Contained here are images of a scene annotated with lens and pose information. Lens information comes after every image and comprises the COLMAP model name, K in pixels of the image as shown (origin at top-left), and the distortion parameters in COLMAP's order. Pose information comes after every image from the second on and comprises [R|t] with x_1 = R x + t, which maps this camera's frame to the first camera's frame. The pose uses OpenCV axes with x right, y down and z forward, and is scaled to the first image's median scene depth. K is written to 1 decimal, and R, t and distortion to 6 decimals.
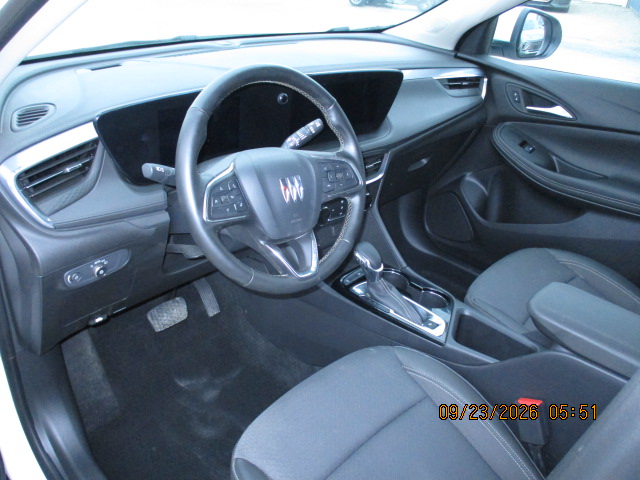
lens RADIAL K [[539.5, 0, 316.9], [0, 539.5, 256.9], [0, 0, 1]] dist [-0.047517, 0.013393]
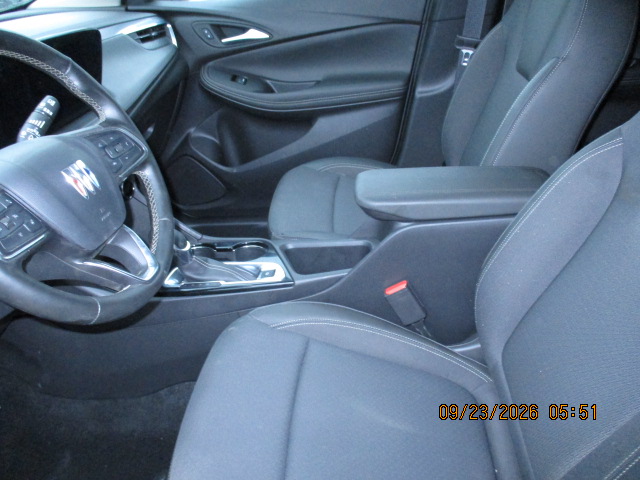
lens RADIAL K [[534.2, 0, 320.0], [0, 534.2, 240.0], [0, 0, 1]] dist [-0.026927, -0.000192]
pose [[0.740669, -0.434610, 0.512371, -0.151930], [0.437426, 0.890768, 0.123249, 0.001270], [-0.509969, 0.132837, 0.849874, 0.158548]]
